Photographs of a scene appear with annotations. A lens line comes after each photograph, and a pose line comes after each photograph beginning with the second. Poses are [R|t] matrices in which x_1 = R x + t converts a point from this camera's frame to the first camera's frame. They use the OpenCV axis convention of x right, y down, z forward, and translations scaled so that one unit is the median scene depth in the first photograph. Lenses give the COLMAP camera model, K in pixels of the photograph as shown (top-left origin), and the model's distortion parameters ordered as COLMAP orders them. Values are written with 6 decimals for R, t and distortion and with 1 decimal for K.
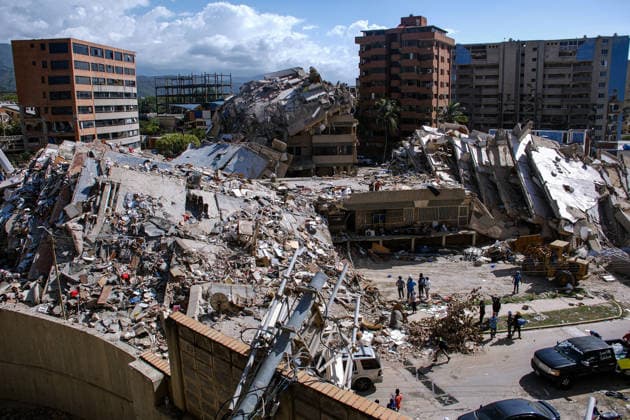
lens RADIAL K [[493.5, 0, 315.0], [0, 493.5, 210.0], [0, 0, 1]] dist [-0.179417, 0.129240]
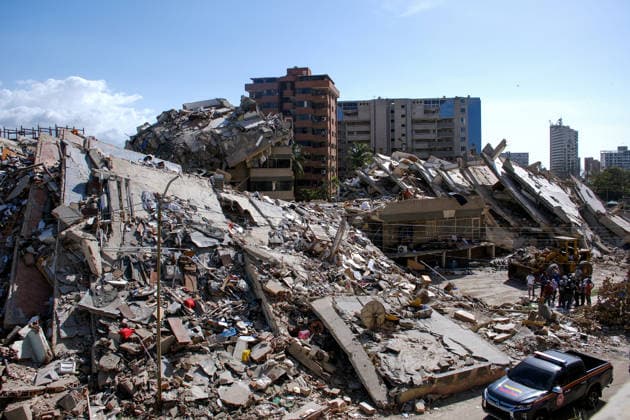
lens RADIAL K [[488.2, 0, 315.2], [0, 488.2, 225.6], [0, 0, 1]] dist [-0.168551, 0.004920]
pose [[0.930451, -0.031565, 0.365053, -0.309736], [0.076537, 0.991048, -0.109386, 0.078285], [-0.358332, 0.129718, 0.924538, 0.223114]]
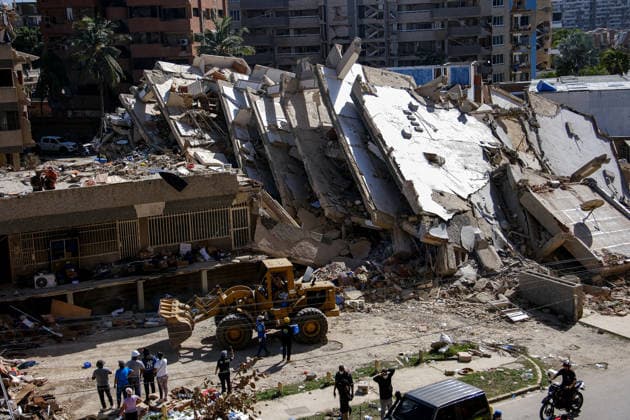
lens RADIAL K [[926.9, 0, 321.8], [0, 926.9, 210.1], [0, 0, 1]] dist [0.186787, 0.029176]
pose [[0.941442, -0.082540, 0.326917, 0.064042], [0.095548, 0.995138, -0.023901, 0.023376], [-0.323355, 0.053738, 0.944751, 0.050033]]
